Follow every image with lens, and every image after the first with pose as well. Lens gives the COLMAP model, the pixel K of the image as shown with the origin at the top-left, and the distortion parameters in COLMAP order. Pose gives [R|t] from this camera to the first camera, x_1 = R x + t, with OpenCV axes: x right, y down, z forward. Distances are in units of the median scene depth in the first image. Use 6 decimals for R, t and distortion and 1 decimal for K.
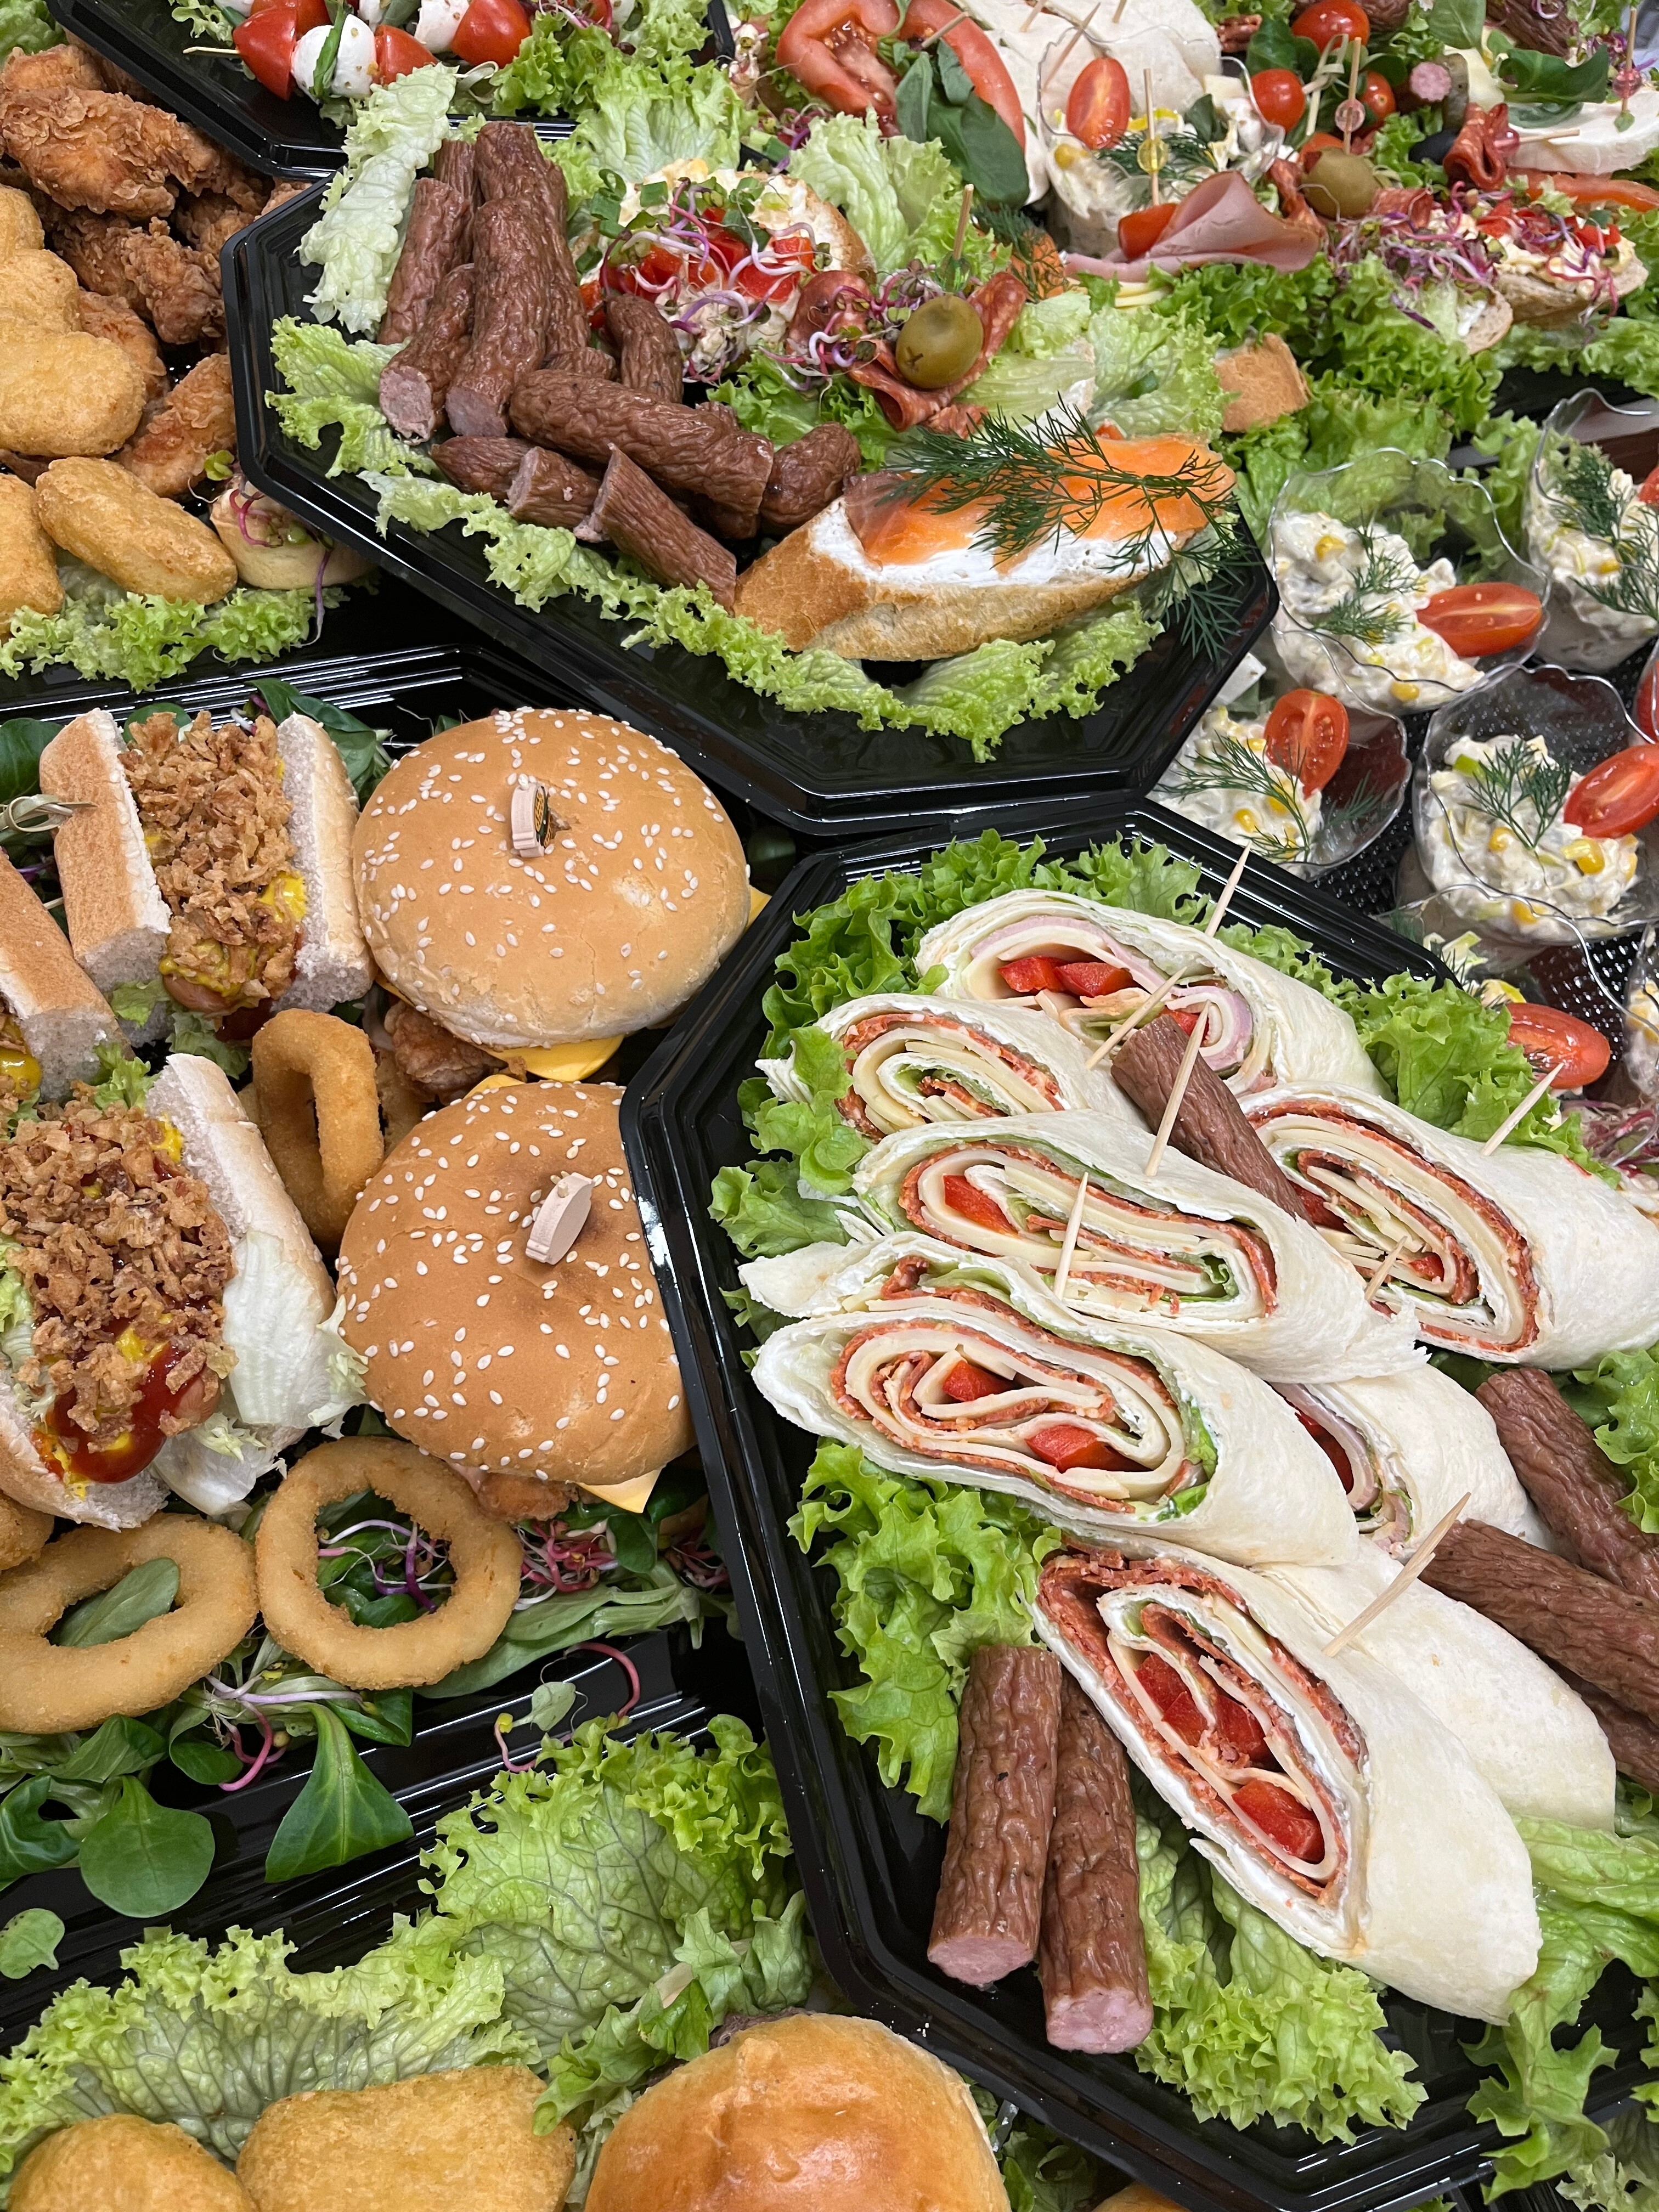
lens RADIAL K [[1665.0, 0, 826.0], [0, 1665.0, 1104.9], [0, 0, 1]] dist [0.002170, 0.000393]
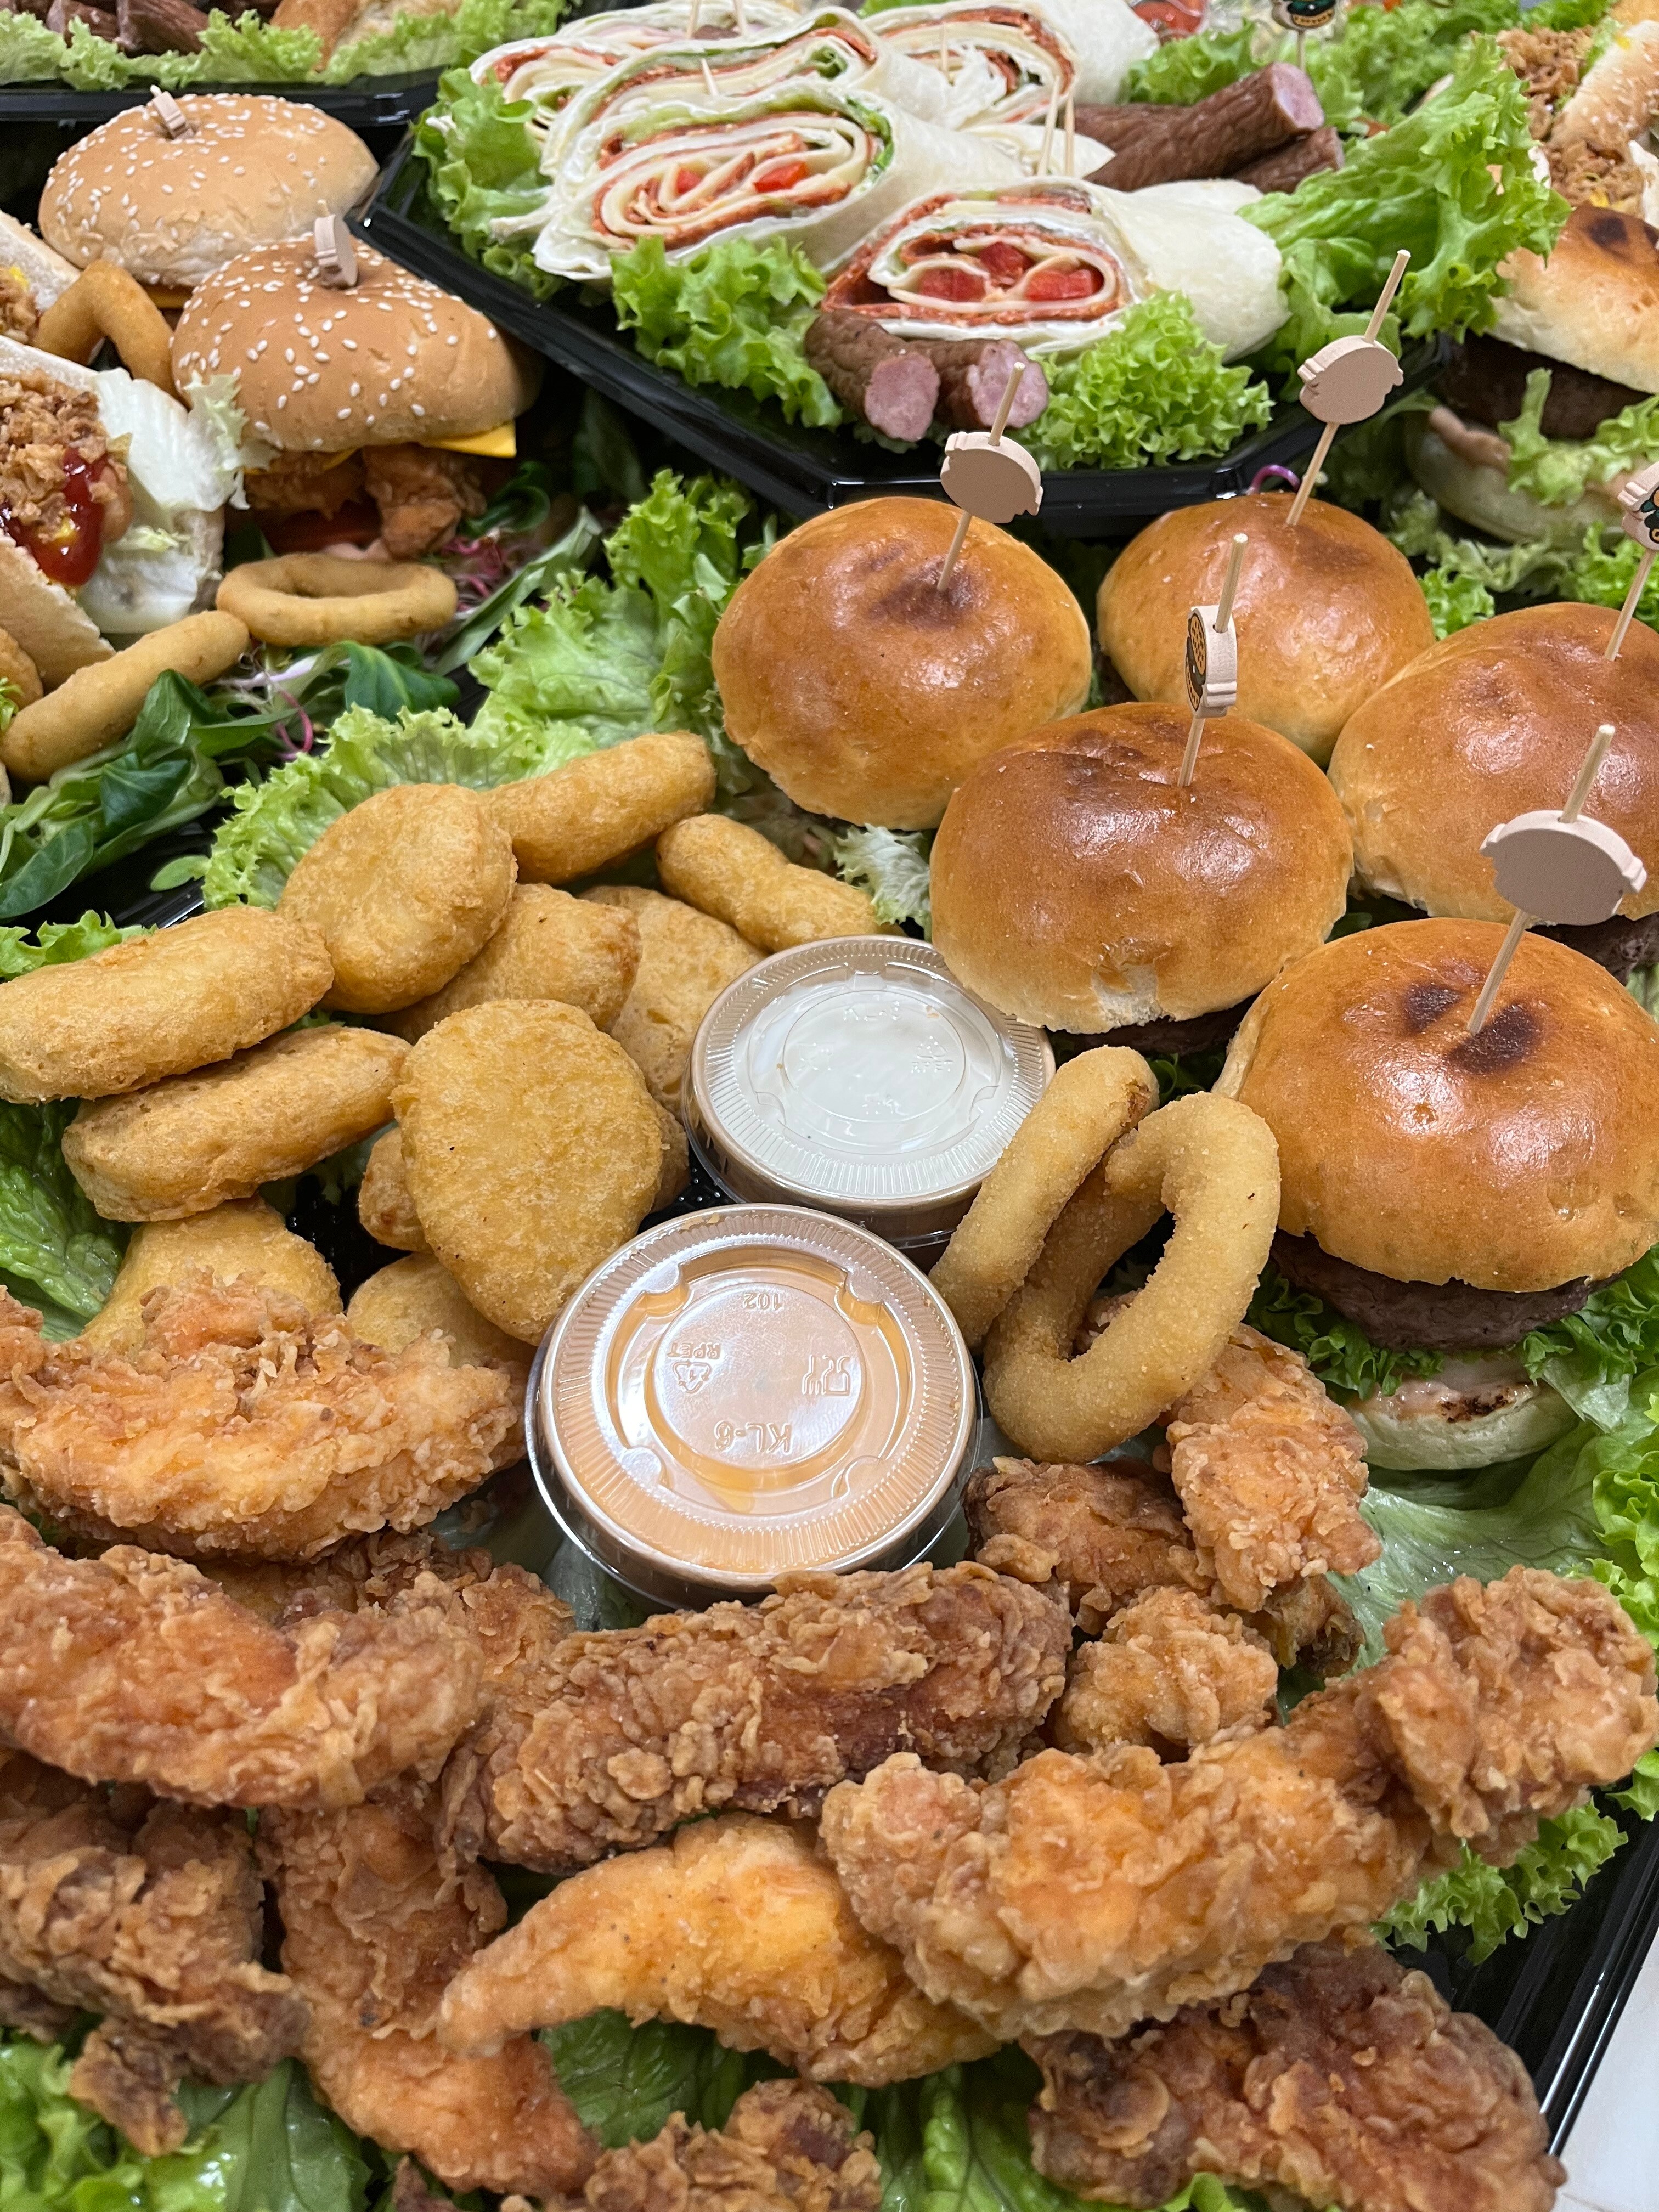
lens RADIAL K [[1665.0, 0, 833.8], [0, 1665.0, 1104.5], [0, 0, 1]] dist [0.002170, 0.000393]
pose [[0.862211, -0.467002, 0.196215, -0.393235], [0.496138, 0.856690, -0.141170, 0.993625], [-0.102169, 0.219068, 0.970346, -0.068199]]
